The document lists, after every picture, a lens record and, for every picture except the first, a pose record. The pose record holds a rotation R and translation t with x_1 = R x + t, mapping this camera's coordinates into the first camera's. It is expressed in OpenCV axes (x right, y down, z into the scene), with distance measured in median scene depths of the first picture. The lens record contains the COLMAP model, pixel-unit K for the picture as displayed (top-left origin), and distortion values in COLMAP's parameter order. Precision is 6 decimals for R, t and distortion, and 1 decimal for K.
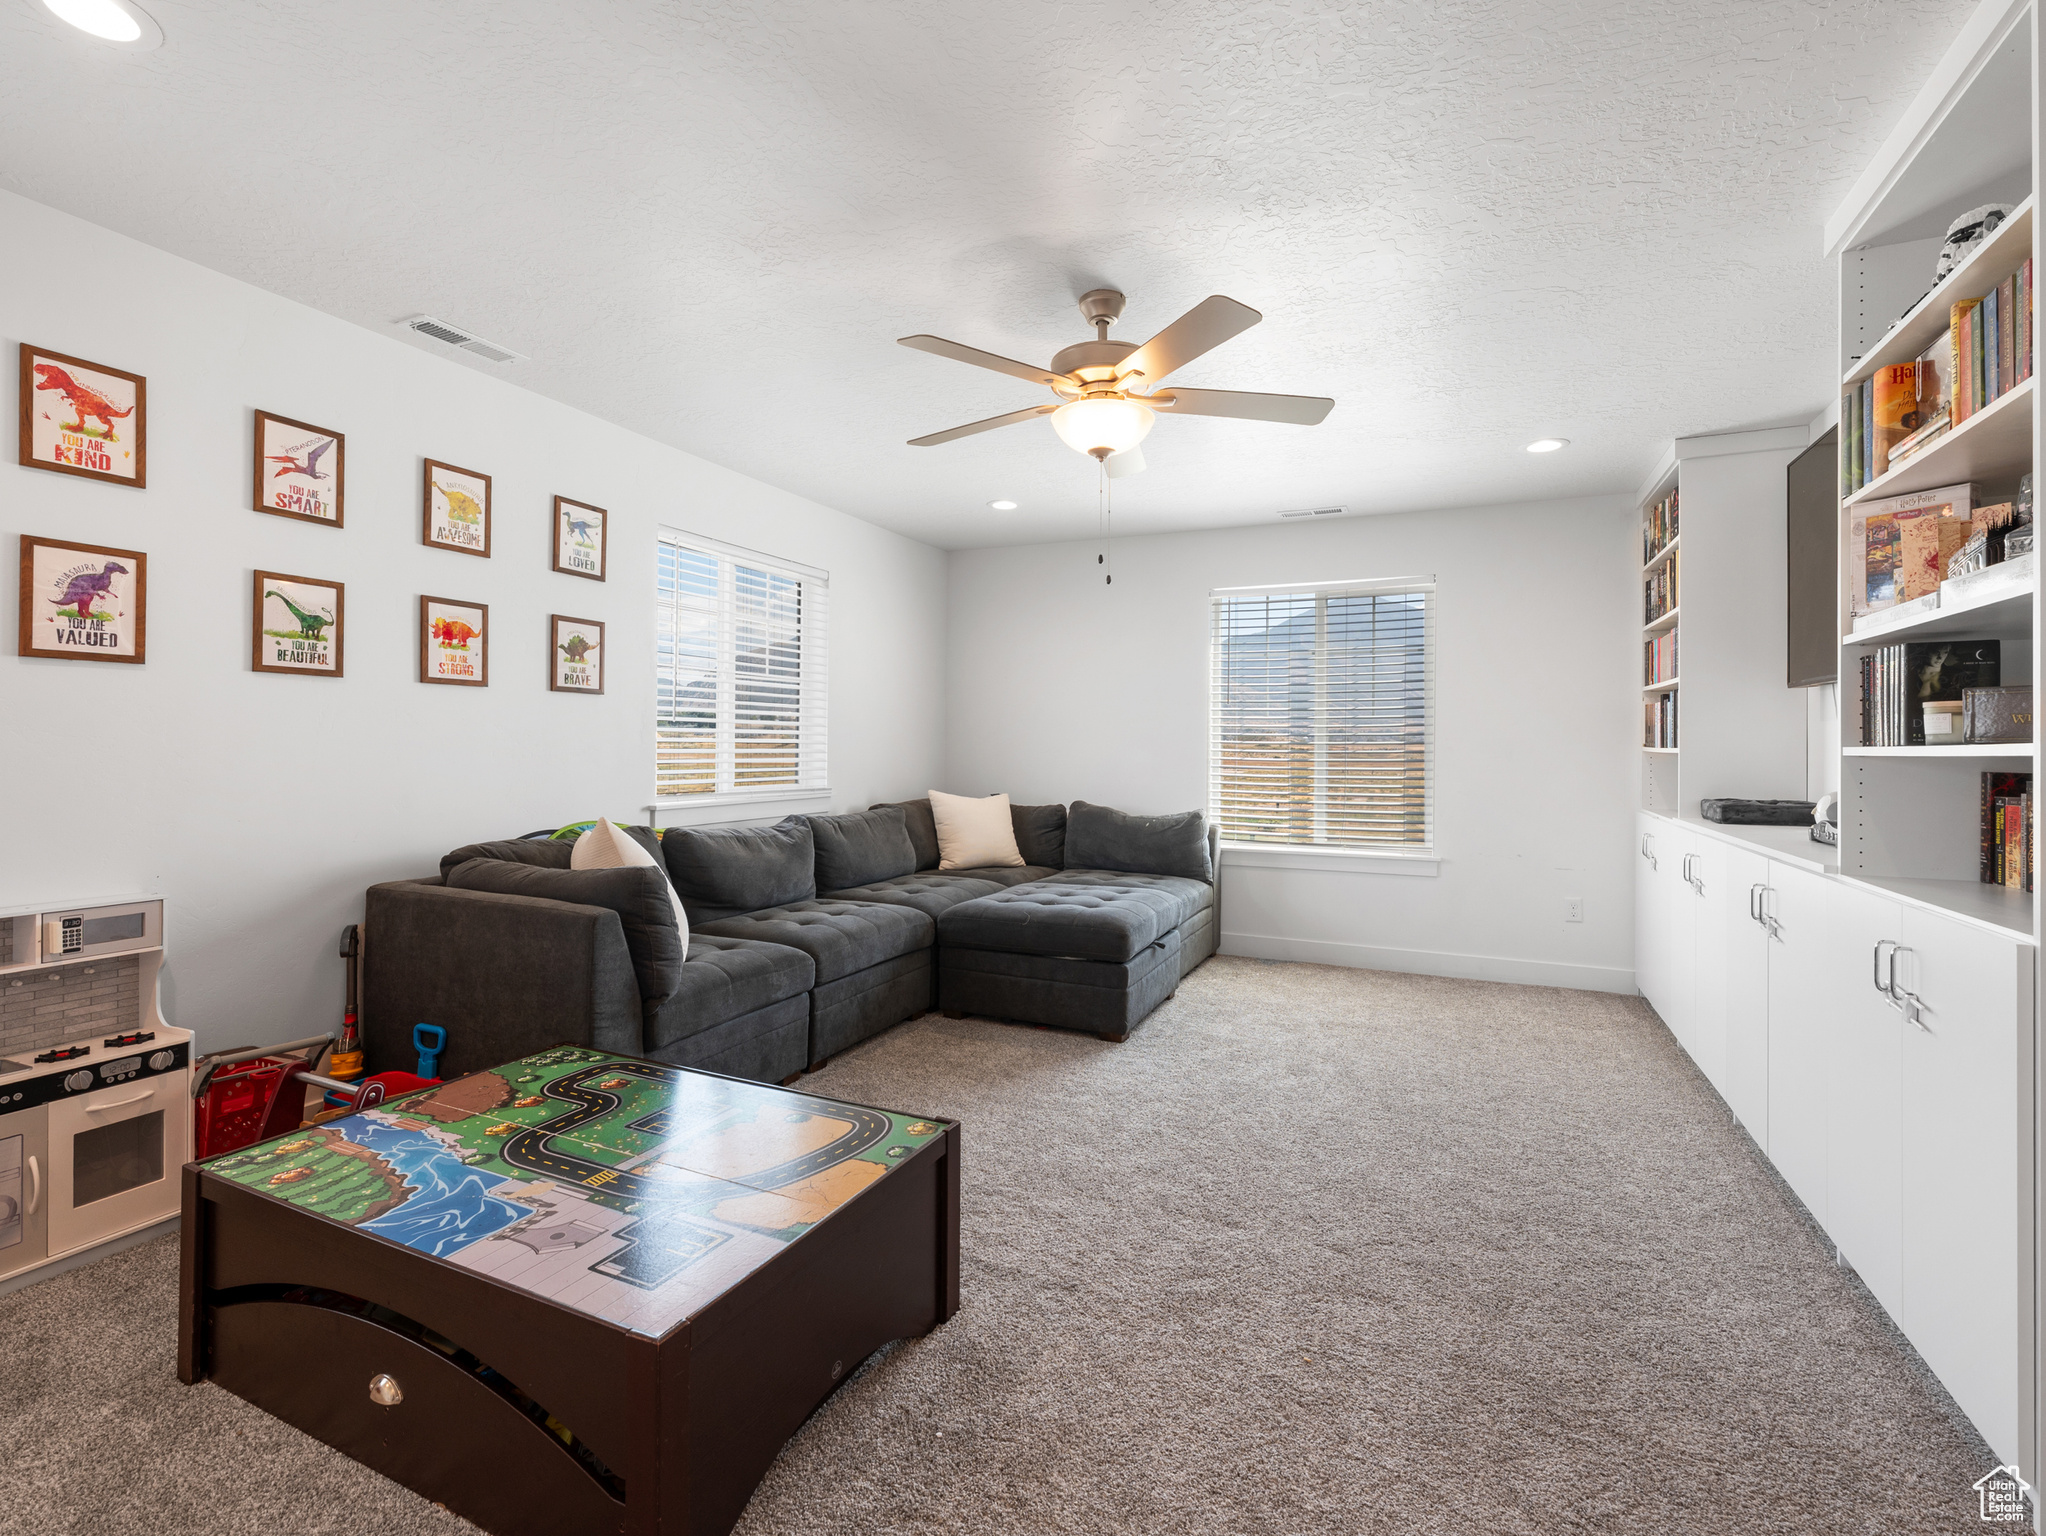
lens RADIAL K [[942.0, 0, 1023.6], [0, 942.0, 752.3], [0, 0, 1]] dist [-0.000128, -0.000459]
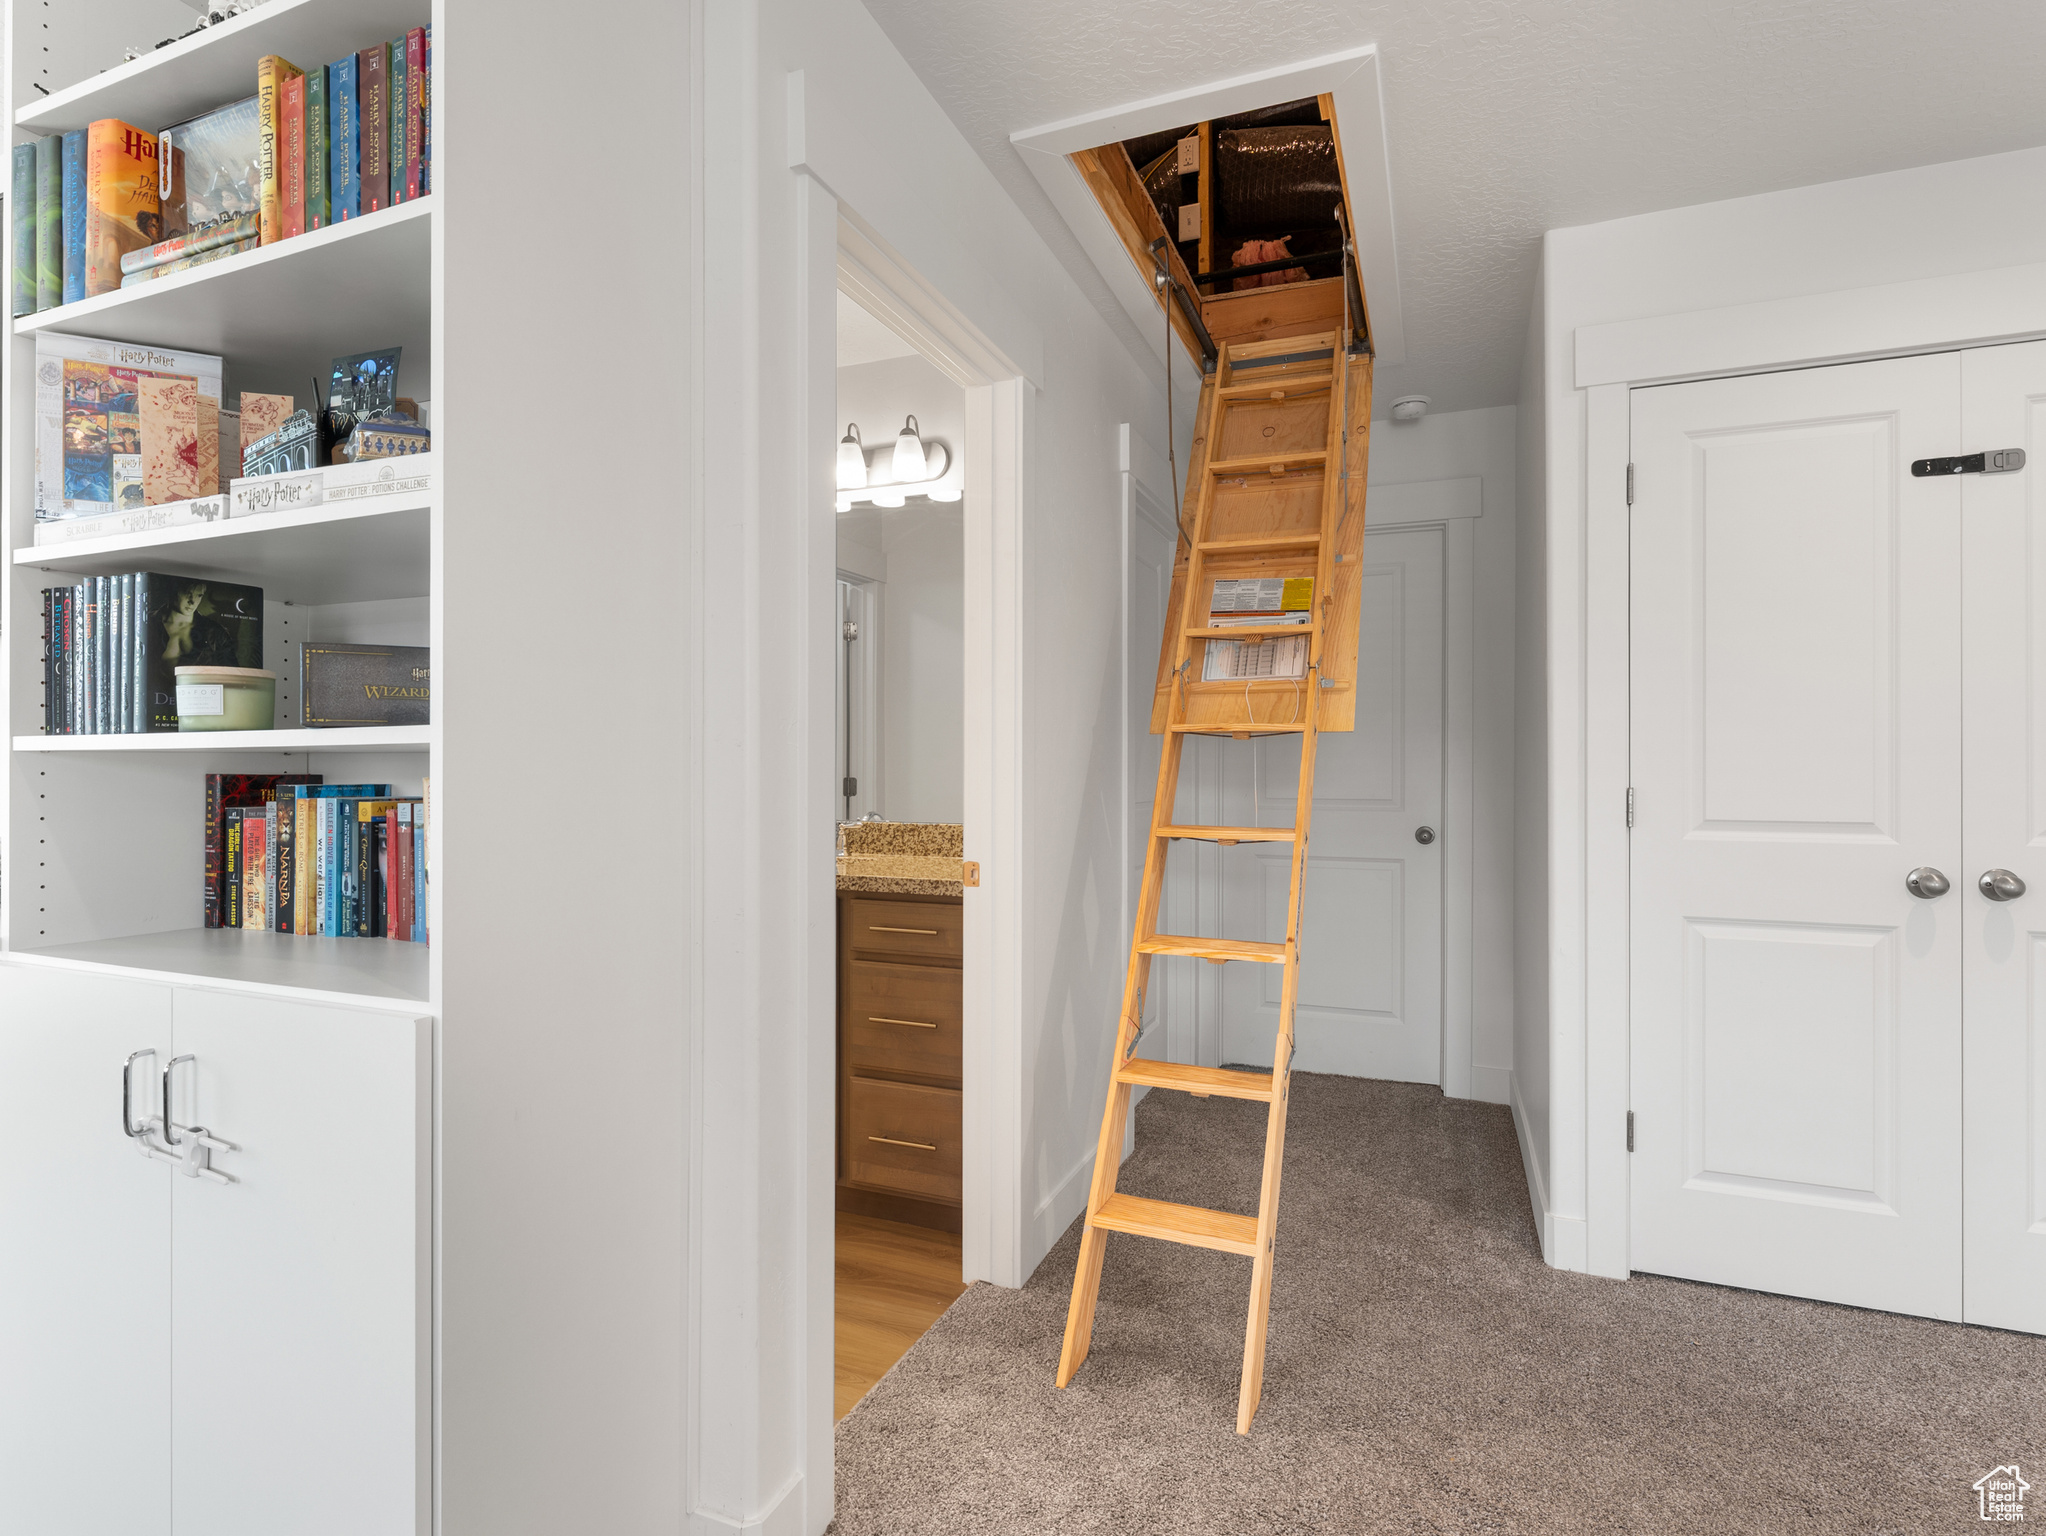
lens RADIAL K [[1042.4, 0, 1021.5], [0, 1042.4, 760.6], [0, 0, 1]] dist [-0.001706, -0.001138]
pose [[-0.042552, -0.000625, 0.999094, 0.211736], [0.003369, 0.999994, 0.000769, 0.012889], [-0.999089, 0.003398, -0.042550, 0.442079]]
